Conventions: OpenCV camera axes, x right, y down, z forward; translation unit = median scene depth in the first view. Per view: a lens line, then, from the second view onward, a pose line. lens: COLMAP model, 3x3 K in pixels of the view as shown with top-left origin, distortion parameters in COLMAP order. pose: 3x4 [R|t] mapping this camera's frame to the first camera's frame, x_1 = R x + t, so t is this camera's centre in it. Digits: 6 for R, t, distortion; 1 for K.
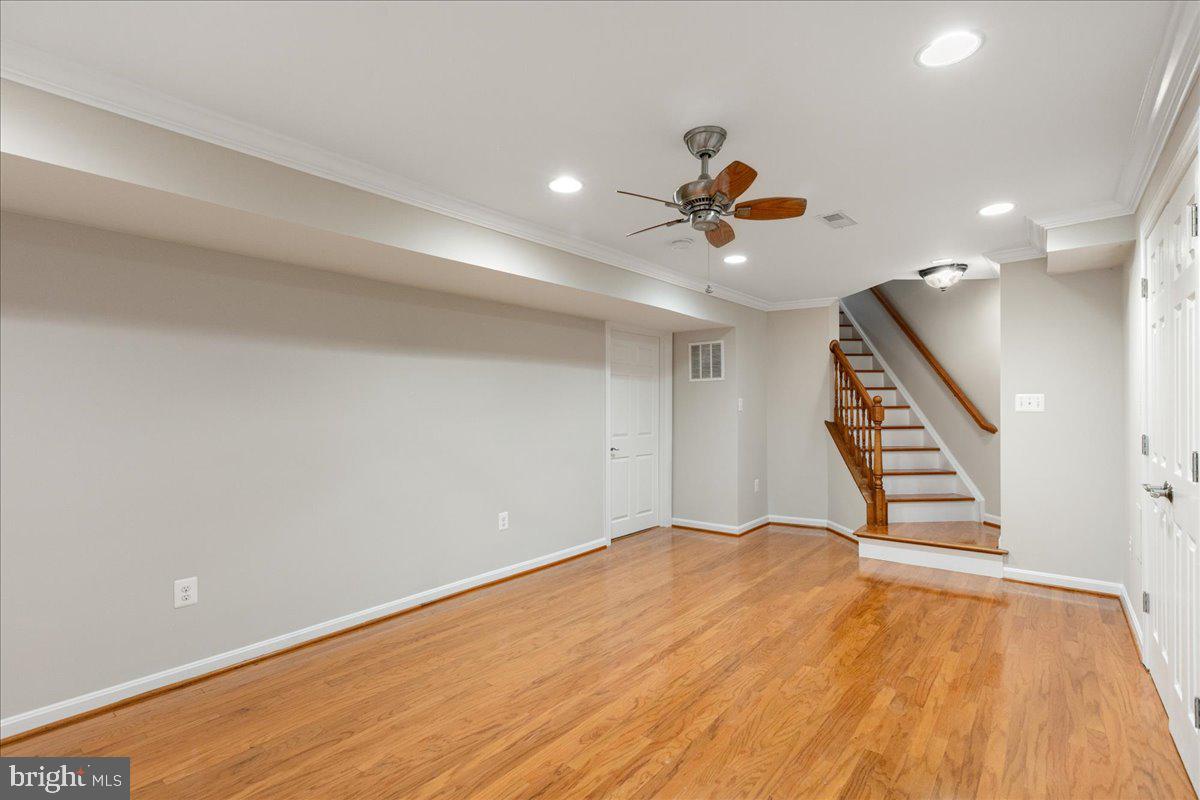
lens RADIAL K [[566.2, 0, 591.6], [0, 566.2, 416.0], [0, 0, 1]] dist [0.001590, 0.000057]
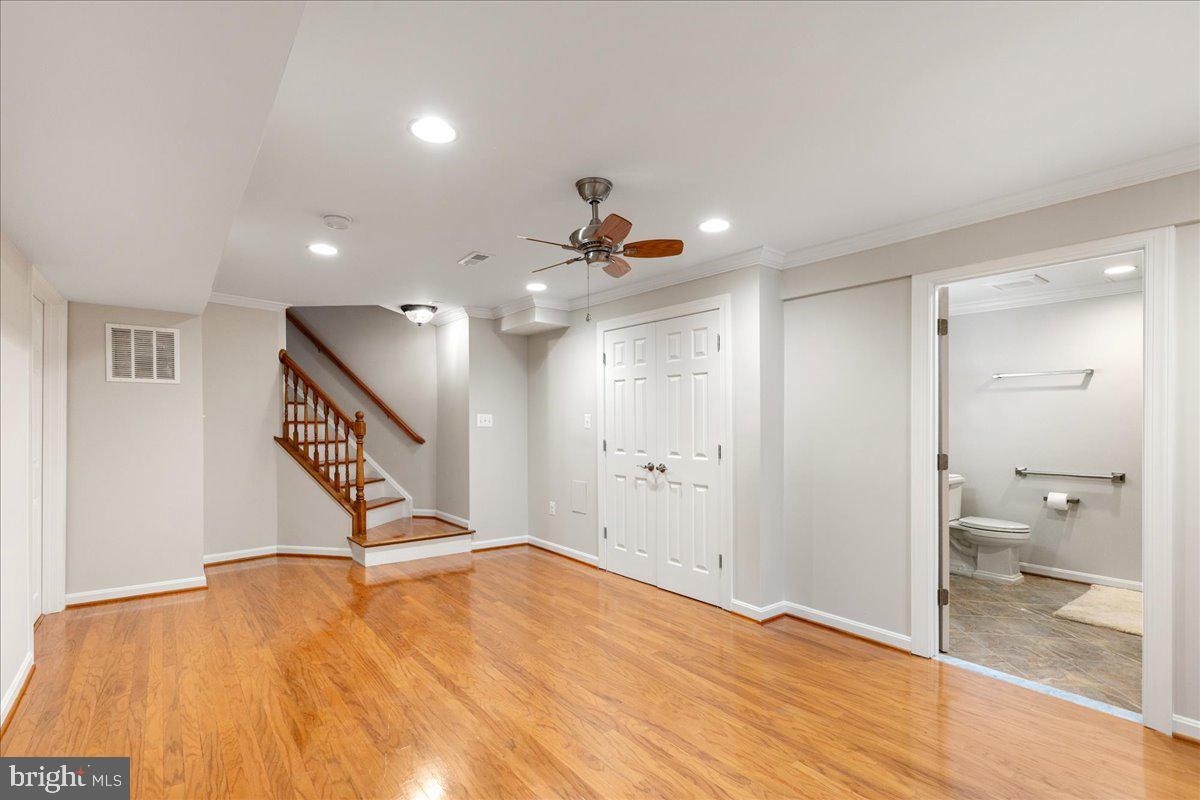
lens RADIAL K [[557.4, 0, 600.5], [0, 557.4, 429.8], [0, 0, 1]] dist [0.001409, 0.000449]
pose [[0.206496, -0.003820, 0.978440, -0.469391], [0.005448, 0.999981, 0.002754, -0.002408], [-0.978432, 0.004762, 0.206513, 0.398531]]
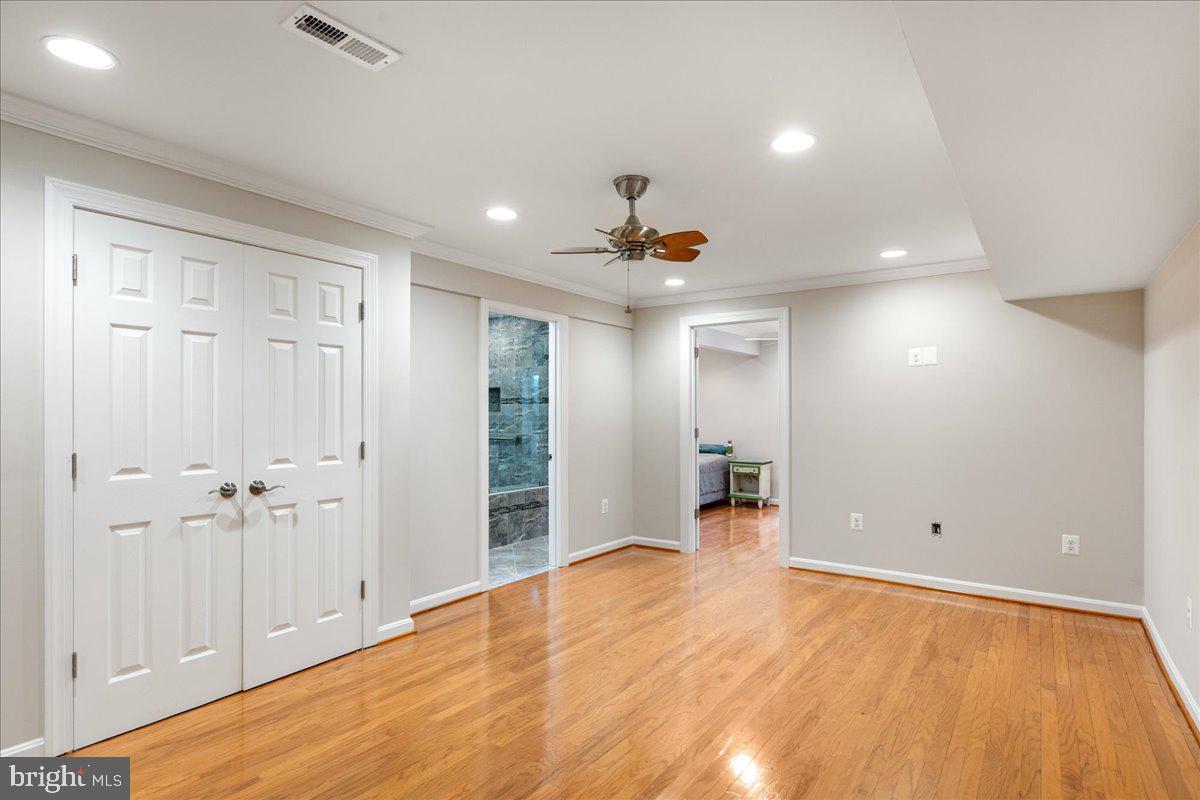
lens RADIAL K [[641.8, 0, 600.0], [0, 641.8, 400.0], [0, 0, 1]] dist [-0.002204, -0.000462]
pose [[-0.995797, 0.005837, -0.091397, 0.203358], [0.006248, 0.999972, -0.004219, -0.020913], [0.091370, -0.004772, -0.995806, 1.209088]]
